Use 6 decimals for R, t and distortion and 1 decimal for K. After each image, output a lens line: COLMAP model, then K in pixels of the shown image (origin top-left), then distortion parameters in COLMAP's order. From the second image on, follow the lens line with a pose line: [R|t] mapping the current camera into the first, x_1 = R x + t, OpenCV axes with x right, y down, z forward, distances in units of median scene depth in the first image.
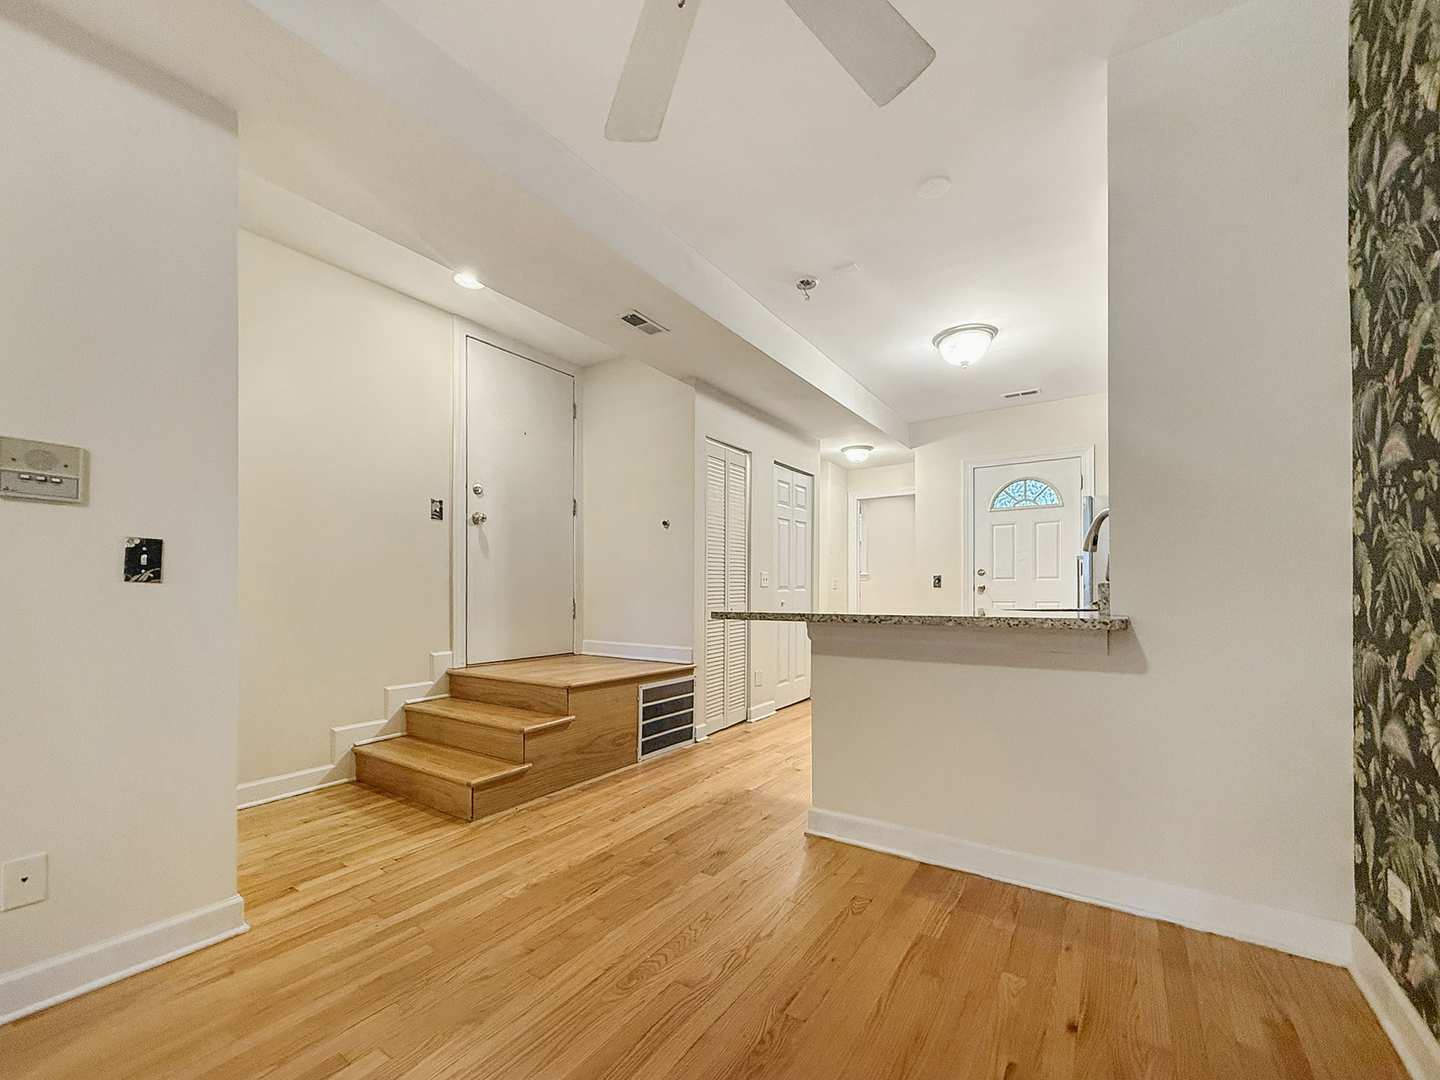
lens RADIAL K [[592.6, 0, 715.5], [0, 592.6, 589.1], [0, 0, 1]] dist [-0.000100, 0.000012]
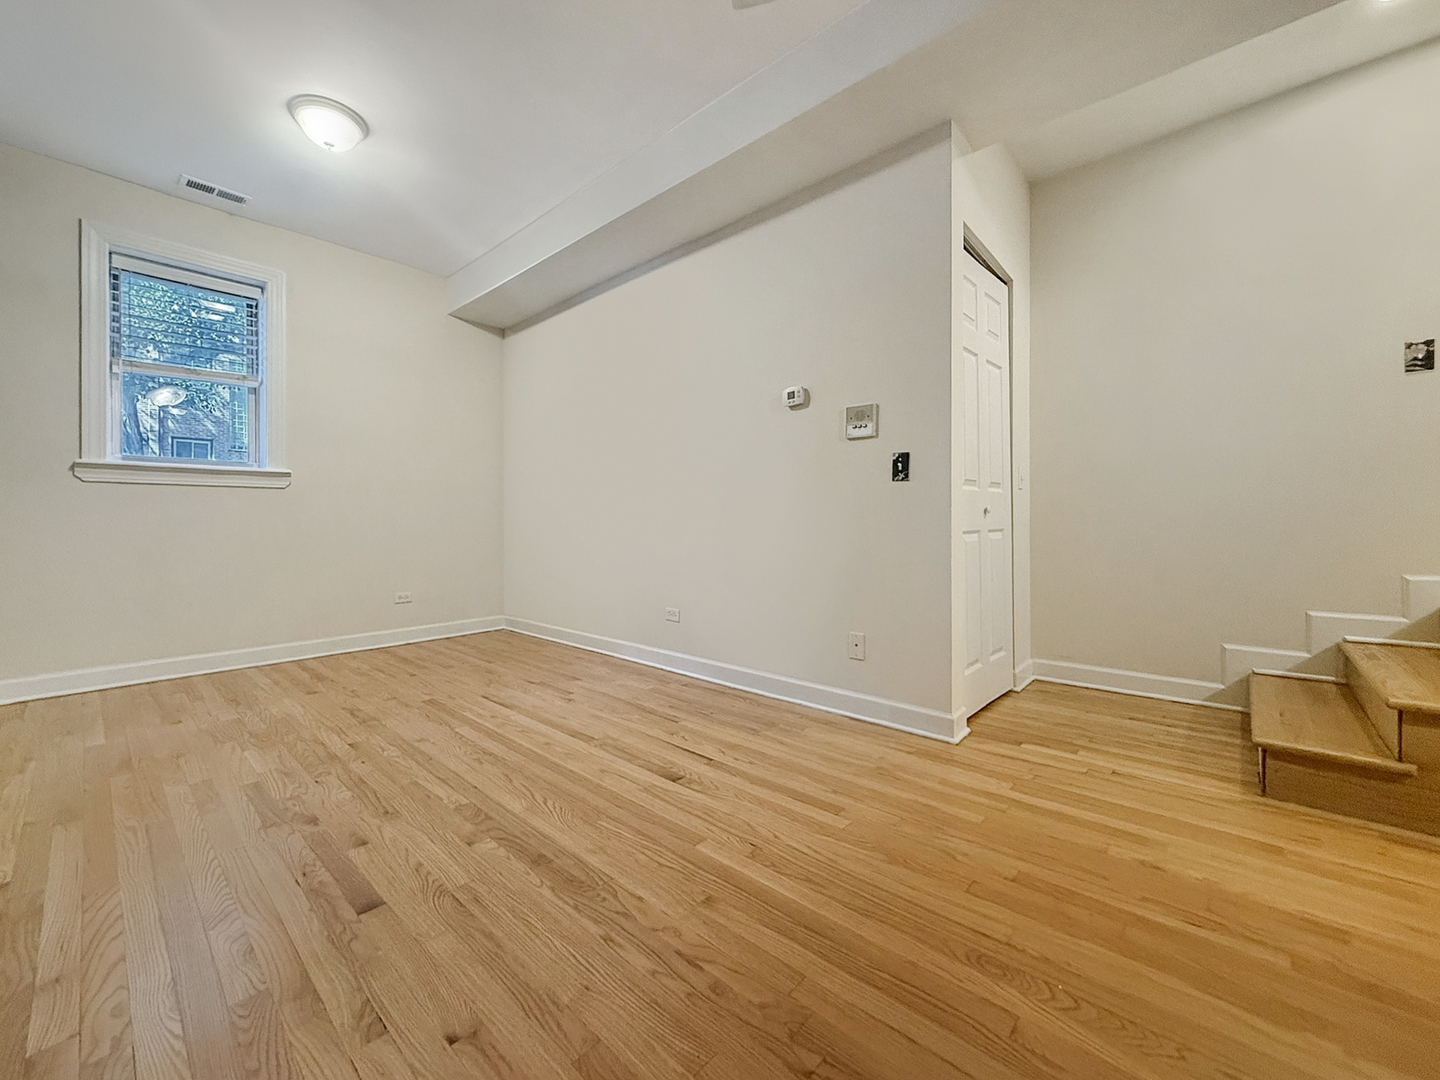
lens RADIAL K [[586.5, 0, 719.8], [0, 586.5, 527.3], [0, 0, 1]] dist [-0.000714, -0.000147]
pose [[-0.141776, 0.008154, -0.989865, 0.483024], [0.009029, 0.999935, 0.006943, 0.073299], [0.989858, -0.007953, -0.141841, 0.580096]]
